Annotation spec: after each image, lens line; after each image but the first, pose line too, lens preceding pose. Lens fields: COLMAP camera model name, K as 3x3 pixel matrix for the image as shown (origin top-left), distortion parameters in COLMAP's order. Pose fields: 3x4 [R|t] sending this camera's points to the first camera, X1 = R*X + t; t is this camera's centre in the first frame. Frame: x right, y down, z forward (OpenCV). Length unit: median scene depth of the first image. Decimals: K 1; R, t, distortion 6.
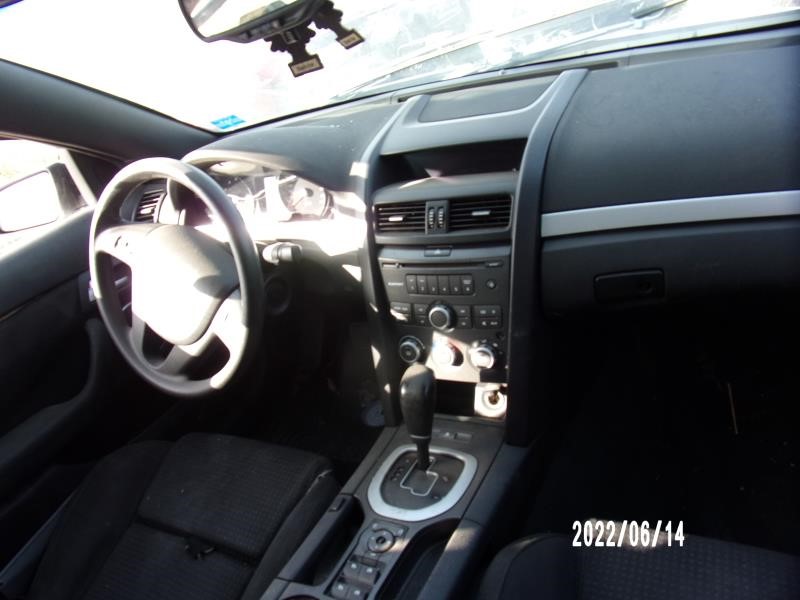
lens RADIAL K [[556.4, 0, 400.0], [0, 556.4, 300.0], [0, 0, 1]] dist [-0.027562, 0.000241]
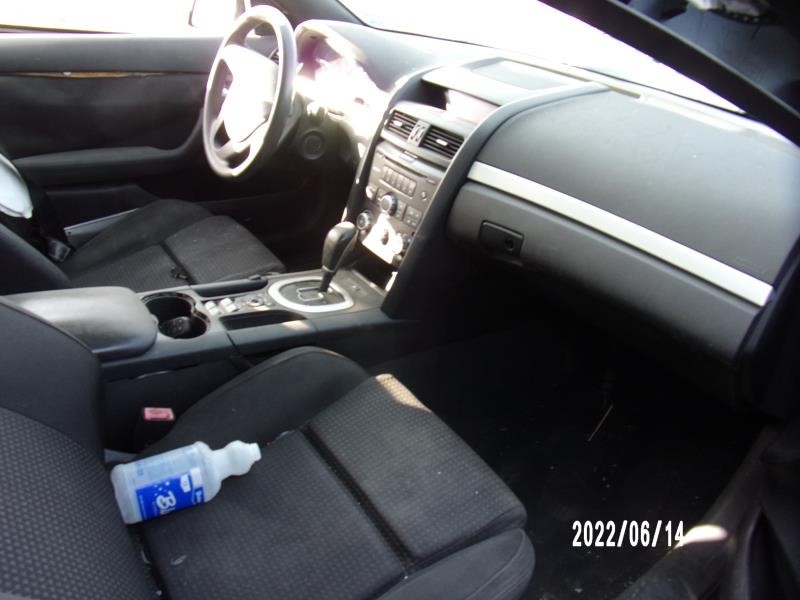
lens RADIAL K [[556.4, 0, 400.0], [0, 556.4, 300.0], [0, 0, 1]] dist [-0.027562, 0.000241]
pose [[0.842101, 0.501471, -0.198473, 0.474340], [-0.479018, 0.864548, 0.151981, 0.012773], [0.247804, -0.032911, 0.968251, -0.286051]]
